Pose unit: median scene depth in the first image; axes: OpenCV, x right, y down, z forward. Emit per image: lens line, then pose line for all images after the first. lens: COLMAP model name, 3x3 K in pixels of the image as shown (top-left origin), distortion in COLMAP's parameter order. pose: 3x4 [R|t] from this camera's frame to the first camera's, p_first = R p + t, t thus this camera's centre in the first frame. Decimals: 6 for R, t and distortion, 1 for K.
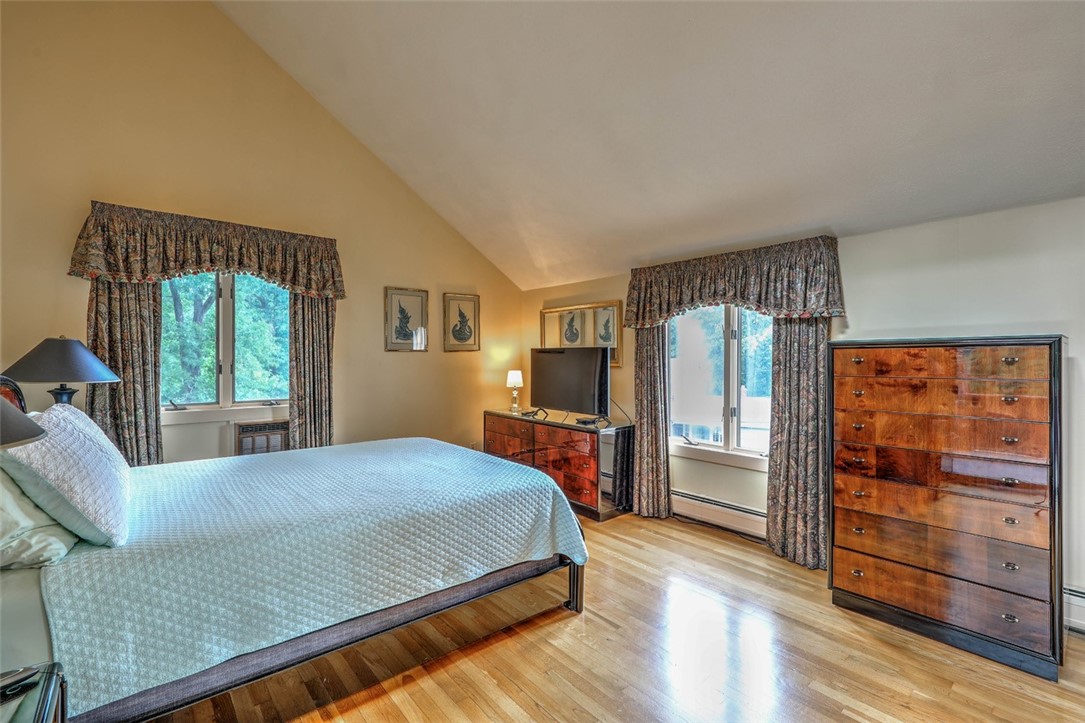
lens RADIAL K [[479.3, 0, 525.5], [0, 479.3, 363.6], [0, 0, 1]] dist [0.009167, -0.001190]
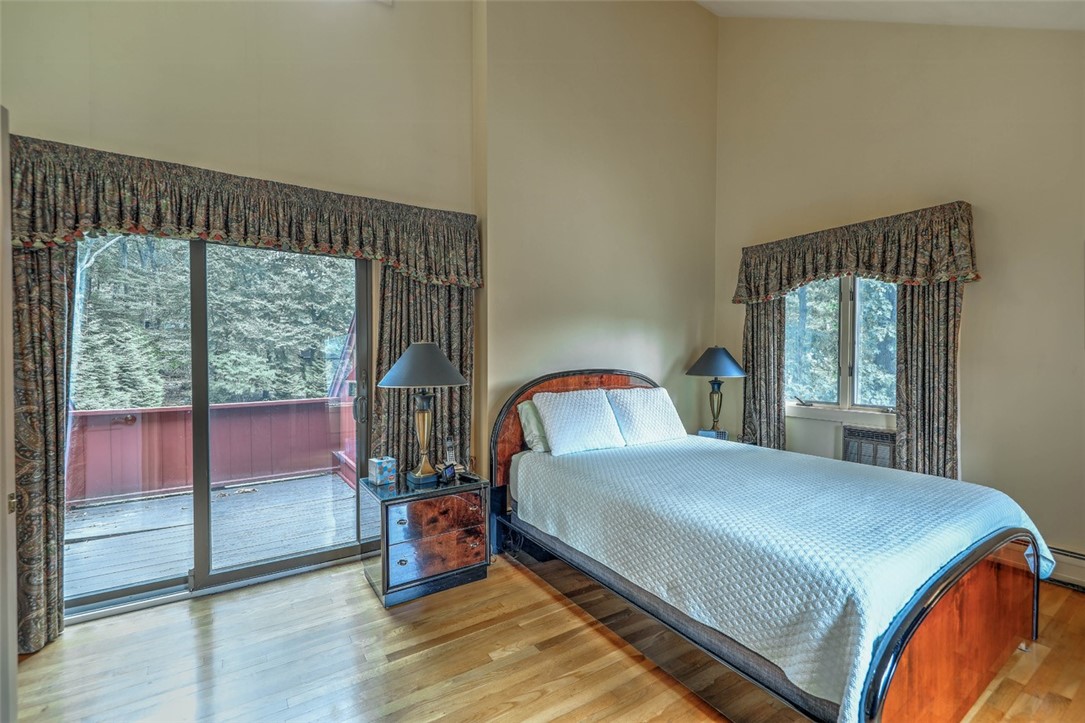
lens RADIAL K [[479.3, 0, 543.3], [0, 479.3, 359.7], [0, 0, 1]] dist [0.009167, -0.001190]
pose [[-0.109481, 0.002578, -0.993986, 0.532295], [-0.010594, 0.999937, 0.003761, -0.011191], [0.993932, 0.010942, -0.109446, 0.559783]]
